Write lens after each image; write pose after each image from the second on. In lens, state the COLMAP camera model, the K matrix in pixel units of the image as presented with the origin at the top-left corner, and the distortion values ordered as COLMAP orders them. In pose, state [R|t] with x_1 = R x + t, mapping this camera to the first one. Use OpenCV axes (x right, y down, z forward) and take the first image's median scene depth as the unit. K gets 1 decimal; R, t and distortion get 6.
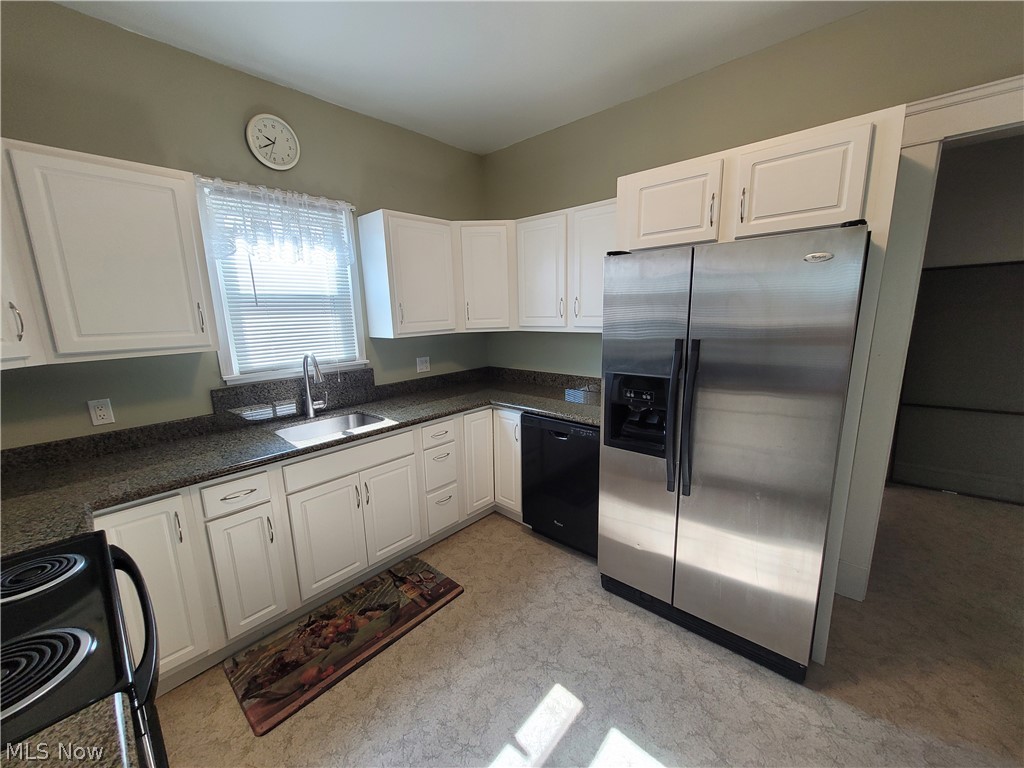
lens RADIAL K [[399.3, 0, 507.4], [0, 399.3, 390.6], [0, 0, 1]] dist [0.001716, 0.000249]
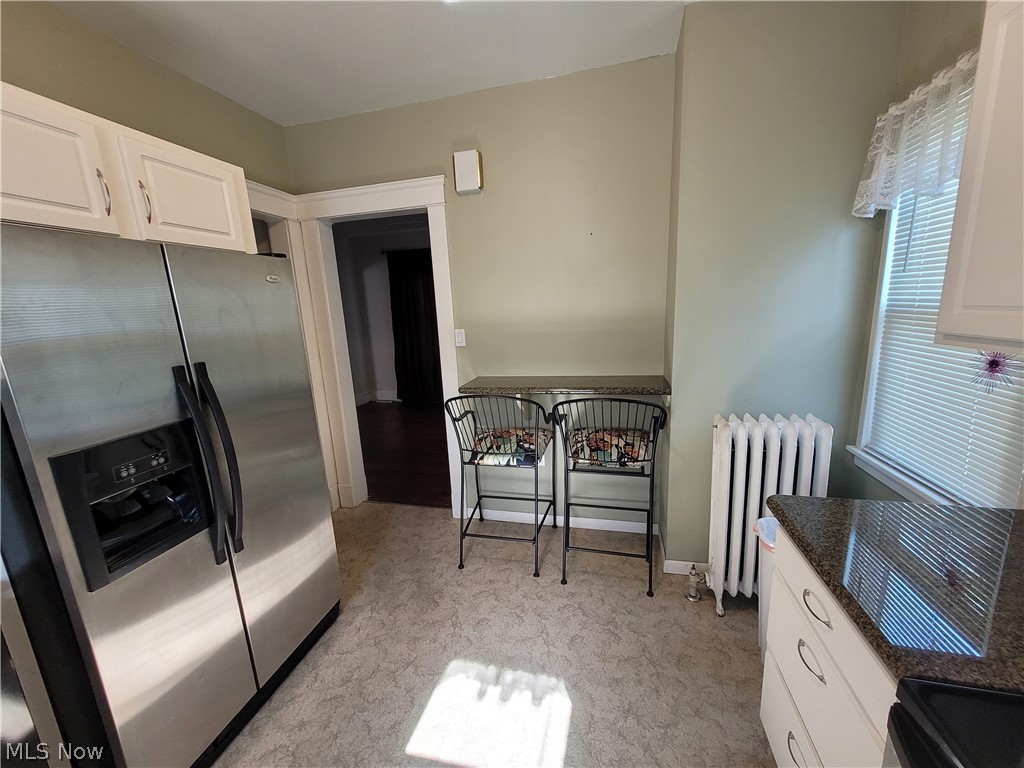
lens RADIAL K [[399.3, 0, 510.0], [0, 399.3, 385.9], [0, 0, 1]] dist [0.001716, 0.000249]
pose [[-0.480159, -0.124683, 0.868275, -0.427117], [0.224653, 0.939354, 0.259123, -0.125296], [-0.847926, 0.319481, -0.423029, 0.674151]]
